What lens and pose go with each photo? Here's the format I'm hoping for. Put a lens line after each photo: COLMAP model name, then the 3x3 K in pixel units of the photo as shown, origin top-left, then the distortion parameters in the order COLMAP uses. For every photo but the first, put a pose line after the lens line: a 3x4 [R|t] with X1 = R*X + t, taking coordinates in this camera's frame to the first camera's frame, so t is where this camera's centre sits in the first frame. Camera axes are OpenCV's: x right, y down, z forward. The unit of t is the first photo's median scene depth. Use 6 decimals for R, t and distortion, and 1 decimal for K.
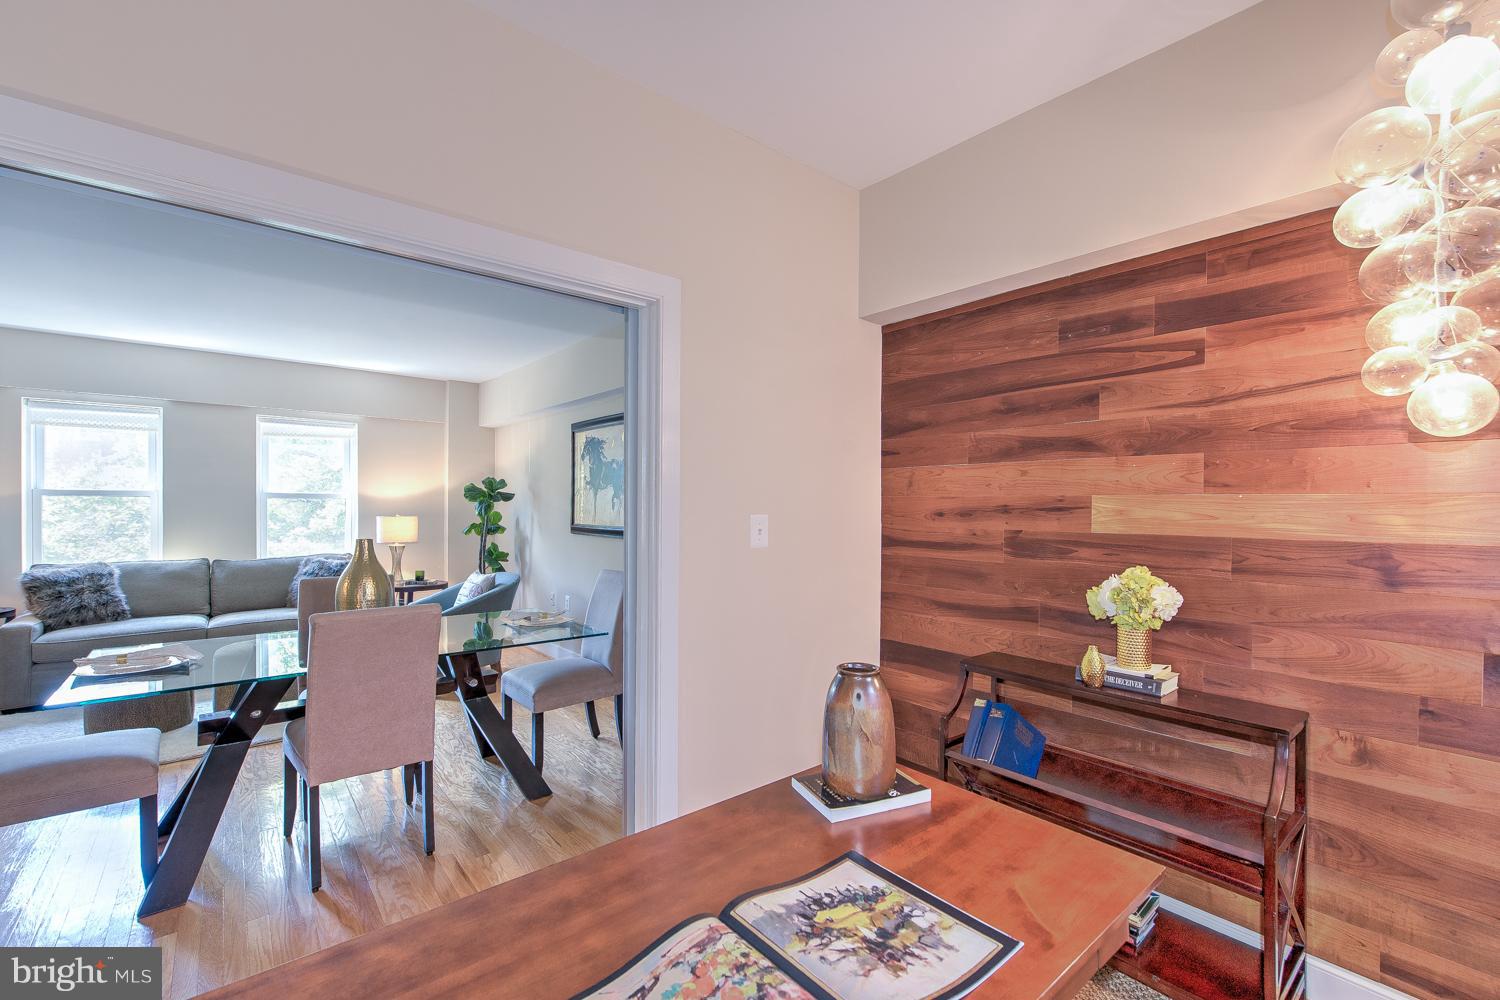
lens RADIAL K [[650.8, 0, 749.0], [0, 650.8, 522.2], [0, 0, 1]] dist [0.002478, 0.000318]
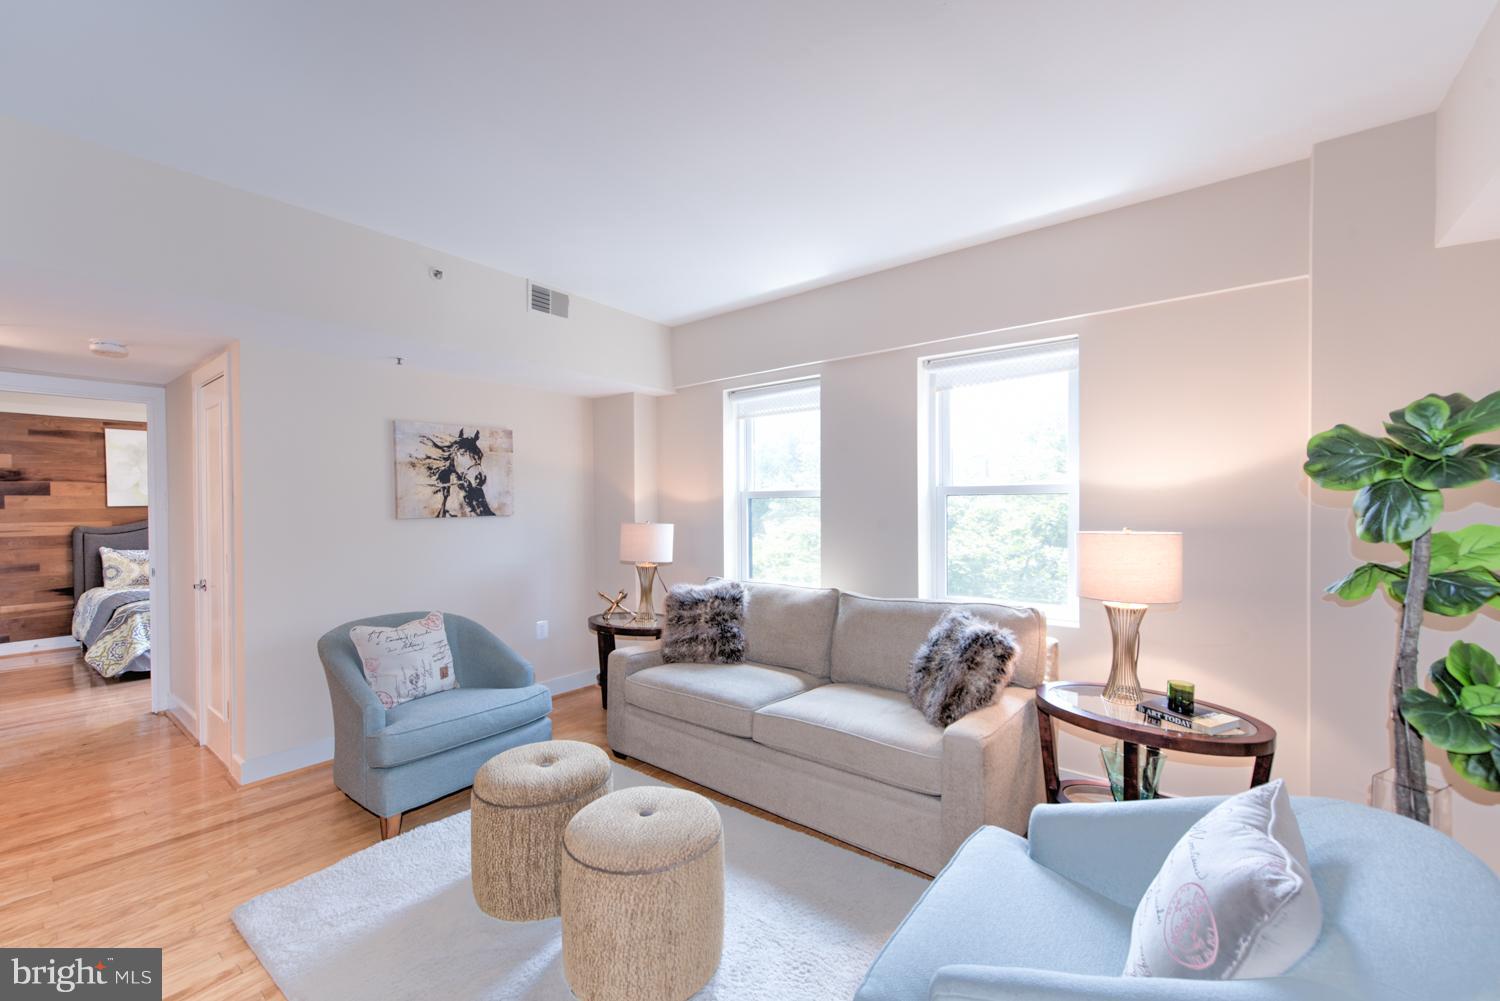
lens RADIAL K [[610.7, 0, 752.6], [0, 610.7, 508.3], [0, 0, 1]] dist [0.005032, -0.000030]
pose [[0.191676, -0.008563, -0.981421, -0.286348], [-0.016316, 0.999796, -0.011910, -0.021638], [0.981323, 0.018296, 0.191497, 0.948140]]
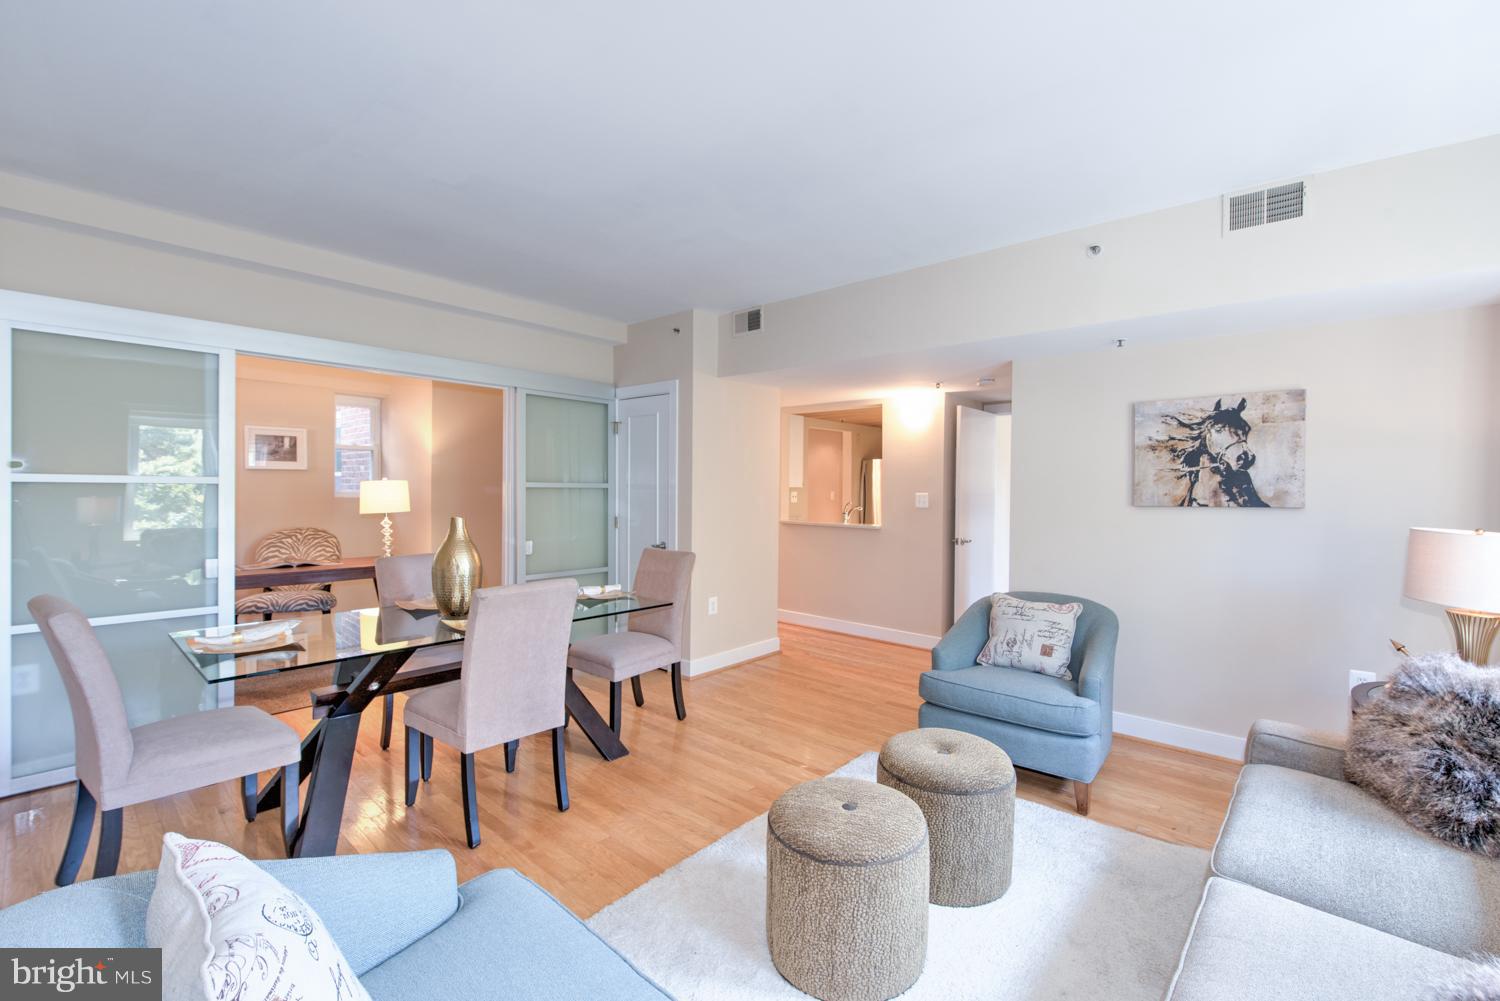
lens RADIAL K [[622.3, 0, 749.8], [0, 622.3, 495.0], [0, 0, 1]] dist [0.000573, 0.000244]
pose [[-0.988168, -0.017758, -0.152345, -0.567255], [-0.023491, 0.999079, 0.035912, -0.040326], [0.151567, 0.039066, -0.987675, 1.344038]]
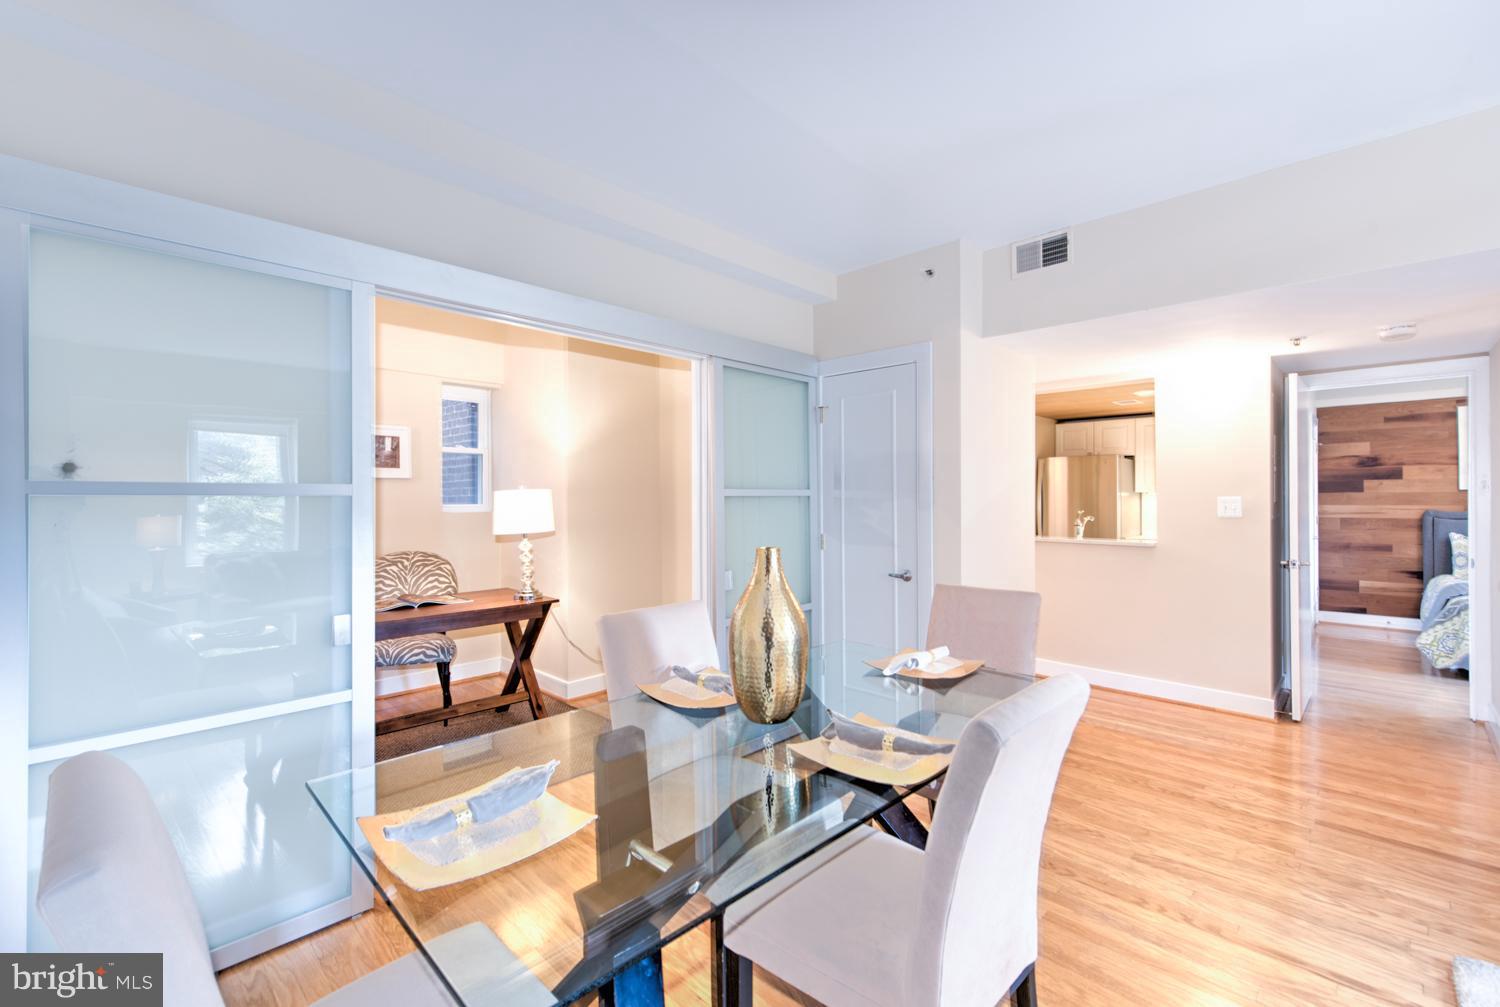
lens RADIAL K [[645.2, 0, 752.7], [0, 645.2, 495.8], [0, 0, 1]] dist [0.009980, -0.000298]
pose [[-0.996215, -0.006200, -0.086706, -0.320186], [-0.008221, 0.999702, 0.022976, -0.025140], [0.086538, 0.023602, -0.995969, 1.034551]]
